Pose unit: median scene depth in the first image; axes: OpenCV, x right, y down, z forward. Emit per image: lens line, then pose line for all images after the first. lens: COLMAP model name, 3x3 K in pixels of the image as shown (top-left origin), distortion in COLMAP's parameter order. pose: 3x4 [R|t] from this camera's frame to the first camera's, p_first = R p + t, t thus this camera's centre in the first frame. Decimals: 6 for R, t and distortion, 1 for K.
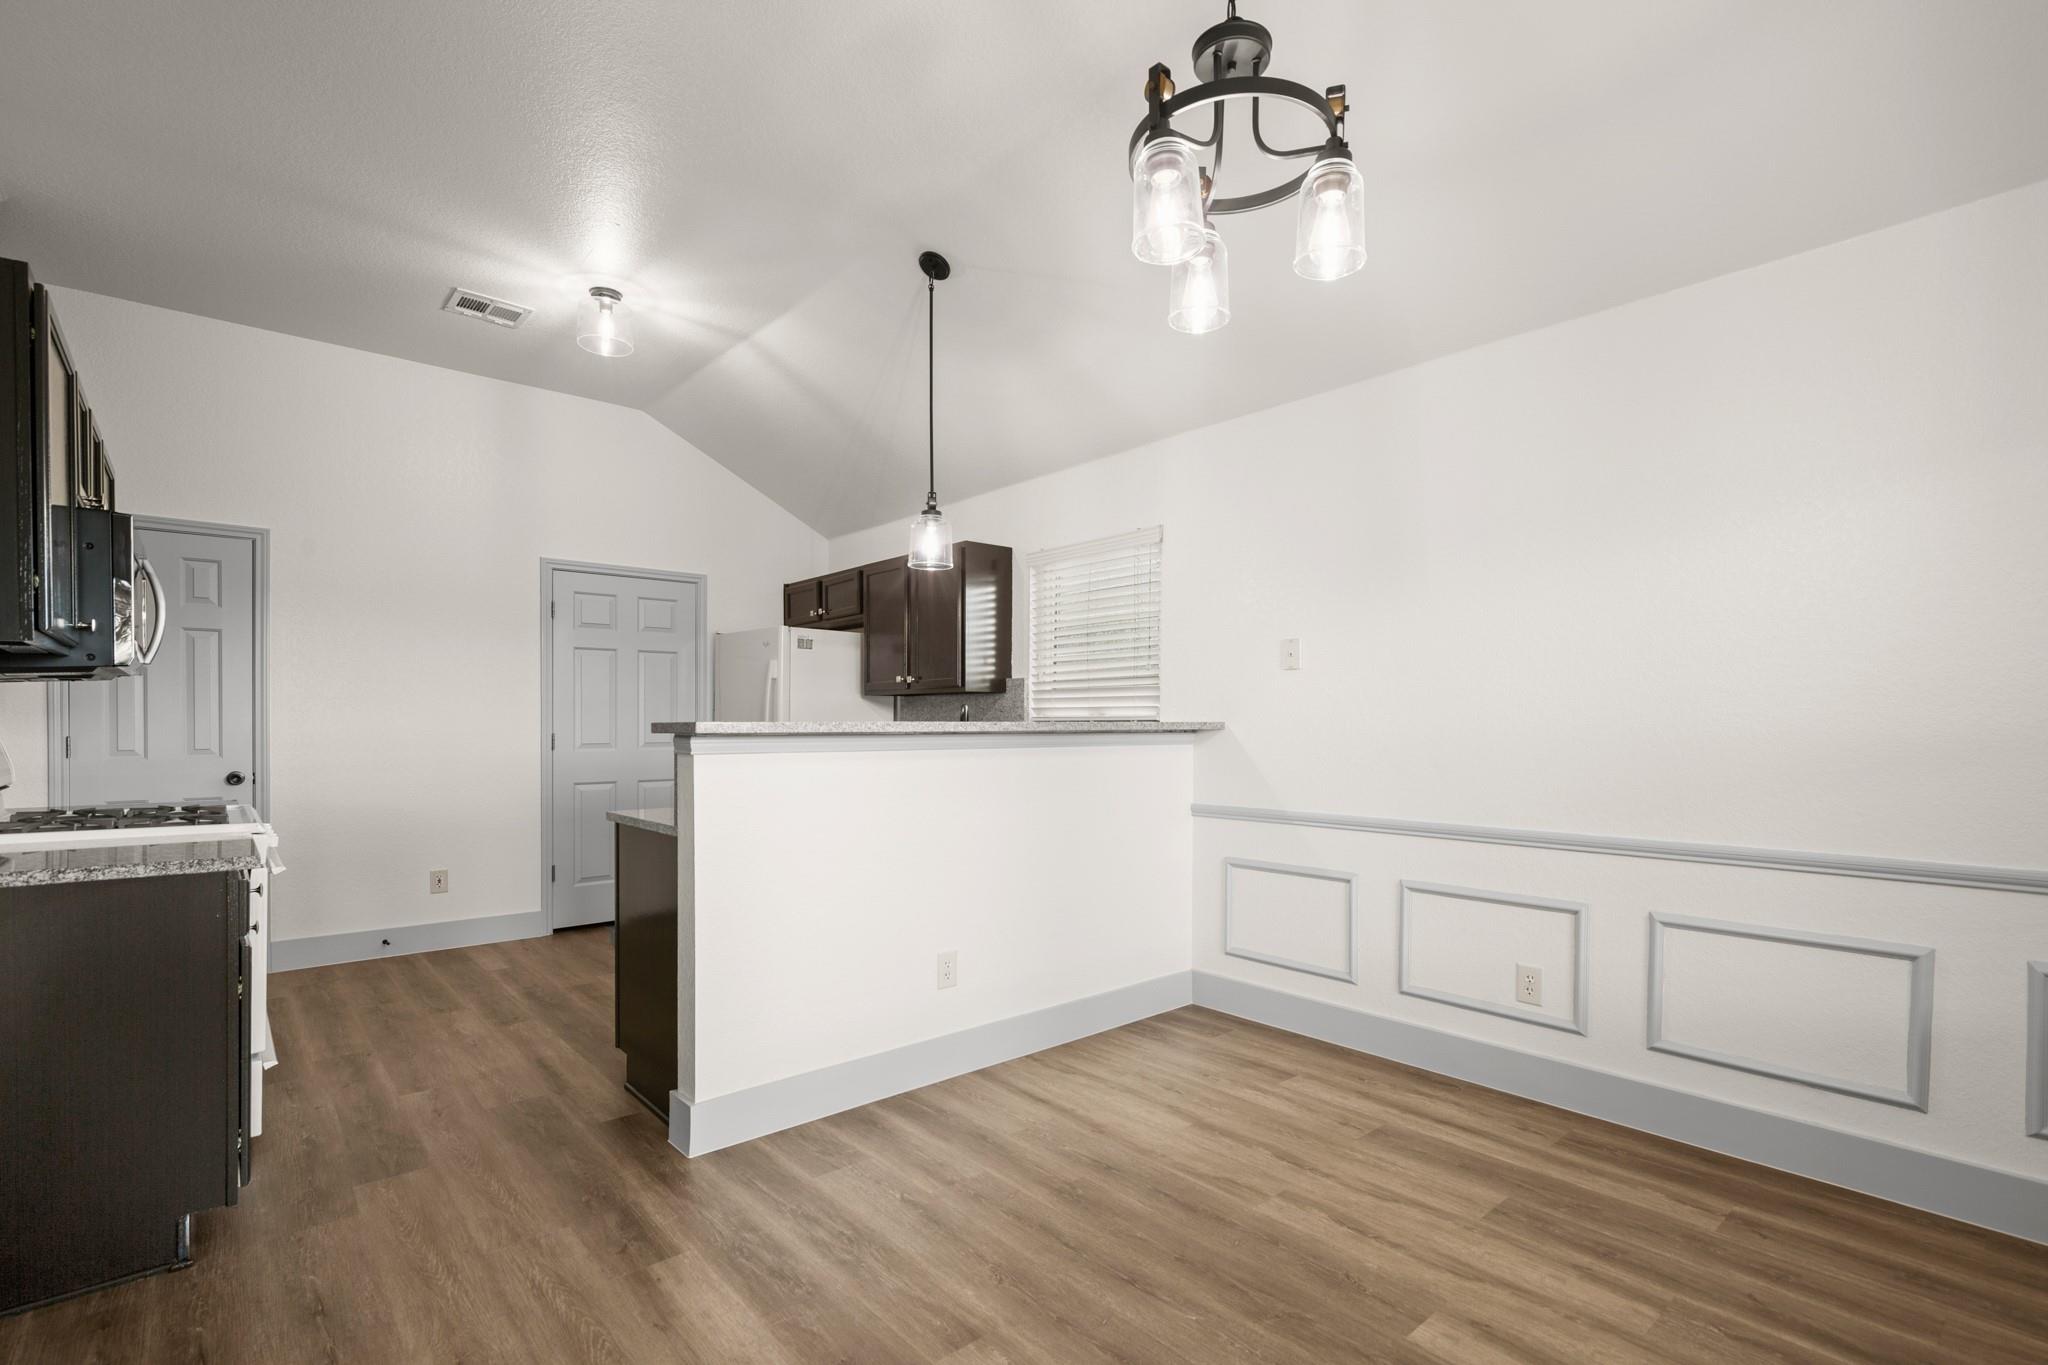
lens RADIAL K [[939.5, 0, 1045.1], [0, 939.5, 717.9], [0, 0, 1]] dist [0.002864, 0.000450]
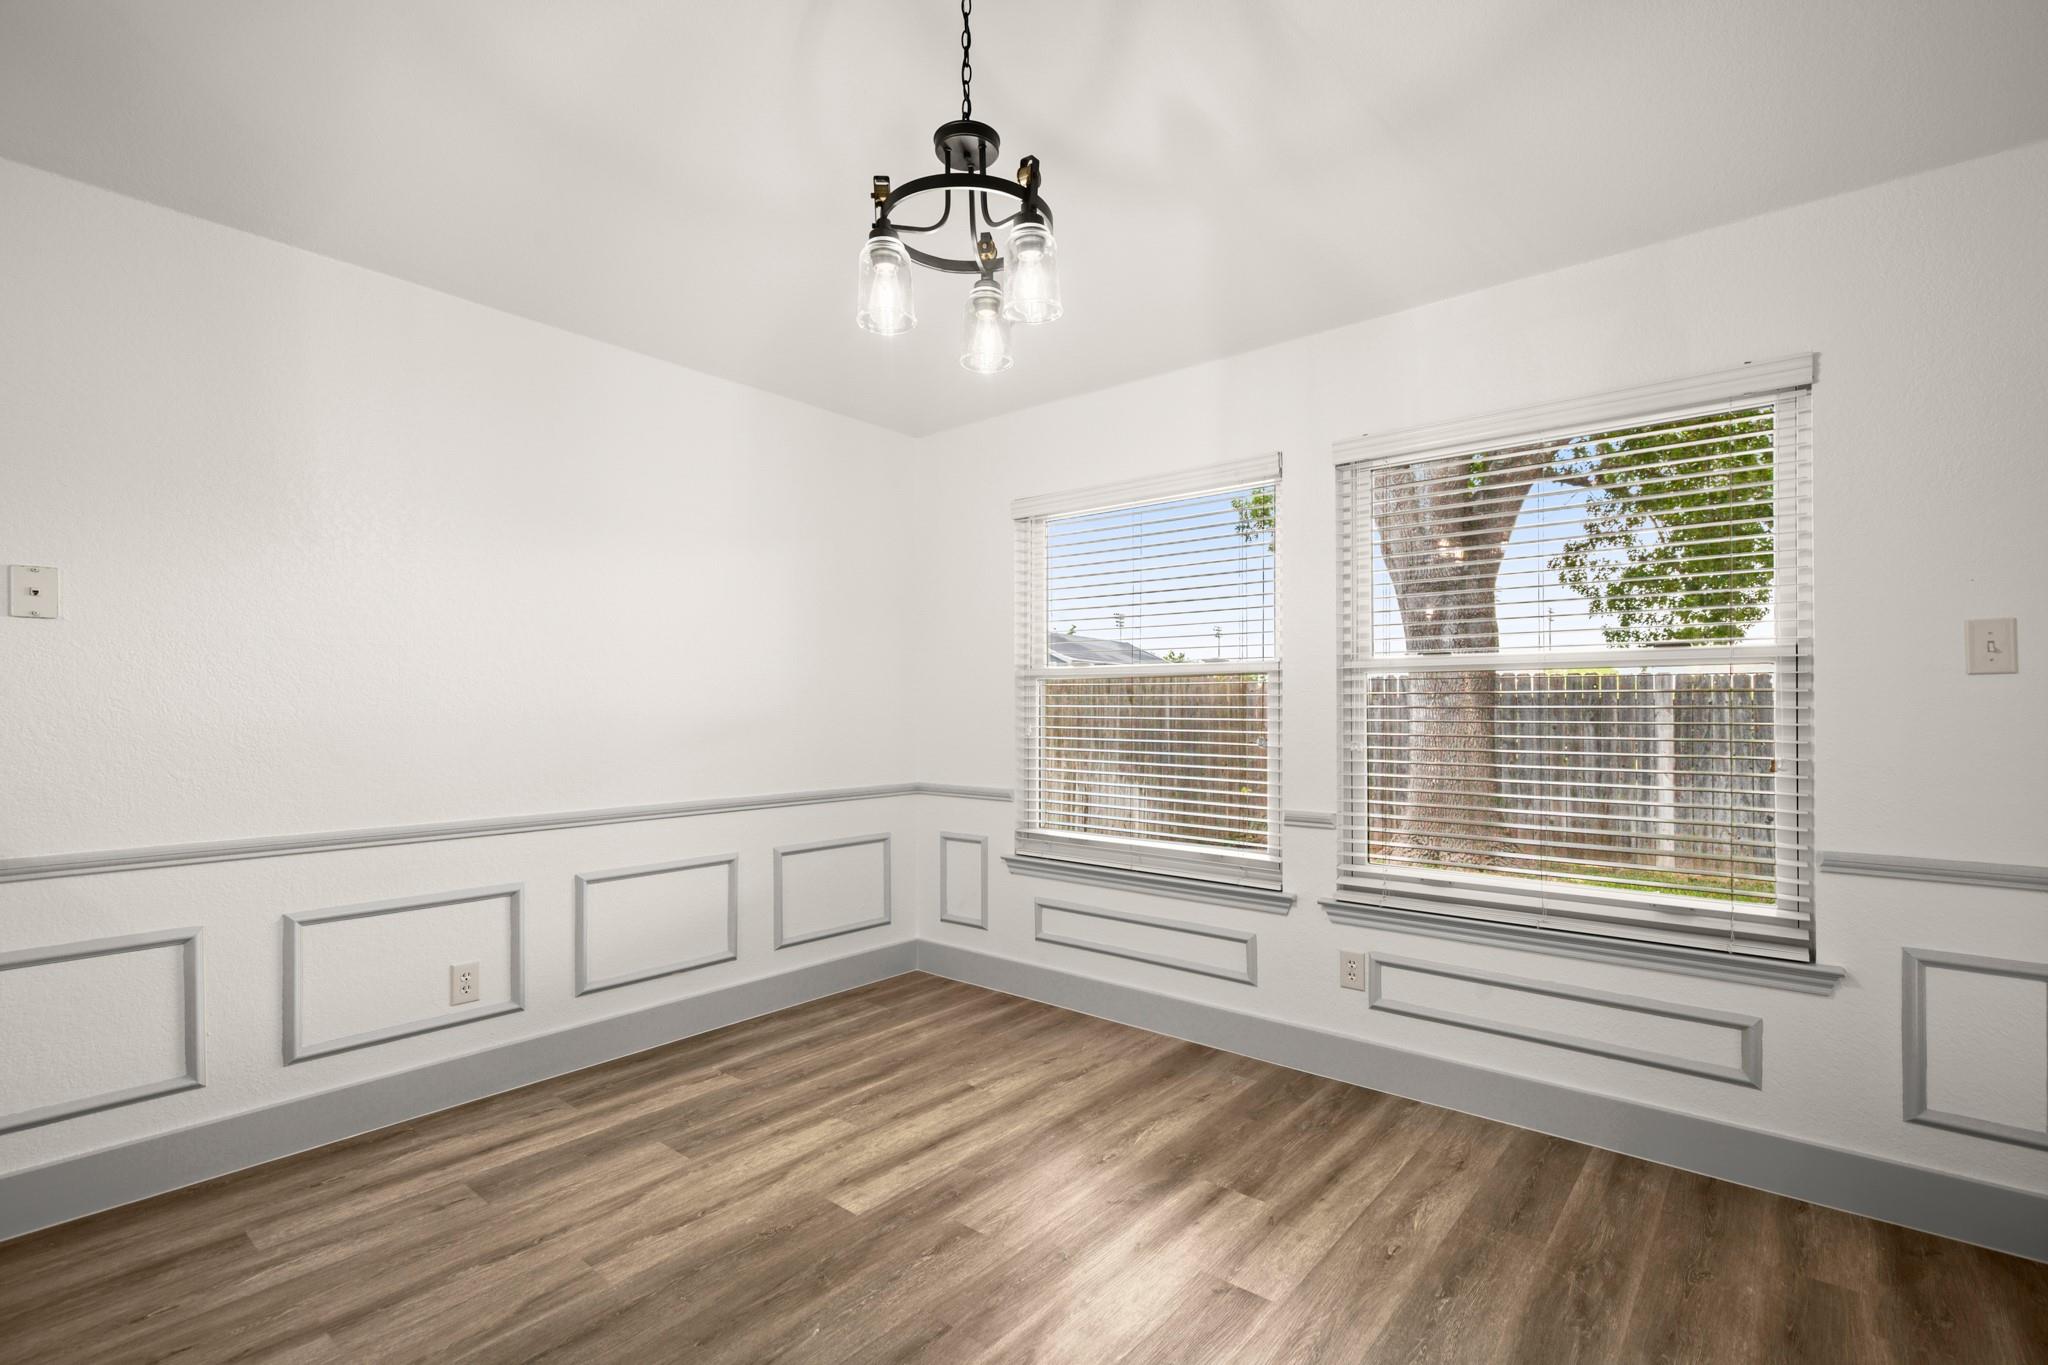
lens RADIAL K [[939.5, 0, 1025.4], [0, 939.5, 704.4], [0, 0, 1]] dist [0.002864, 0.000450]
pose [[-0.143138, 0.004055, 0.989694, -0.654562], [-0.004451, 0.999979, -0.004741, 0.004545], [-0.989693, -0.005084, -0.143117, 0.742182]]
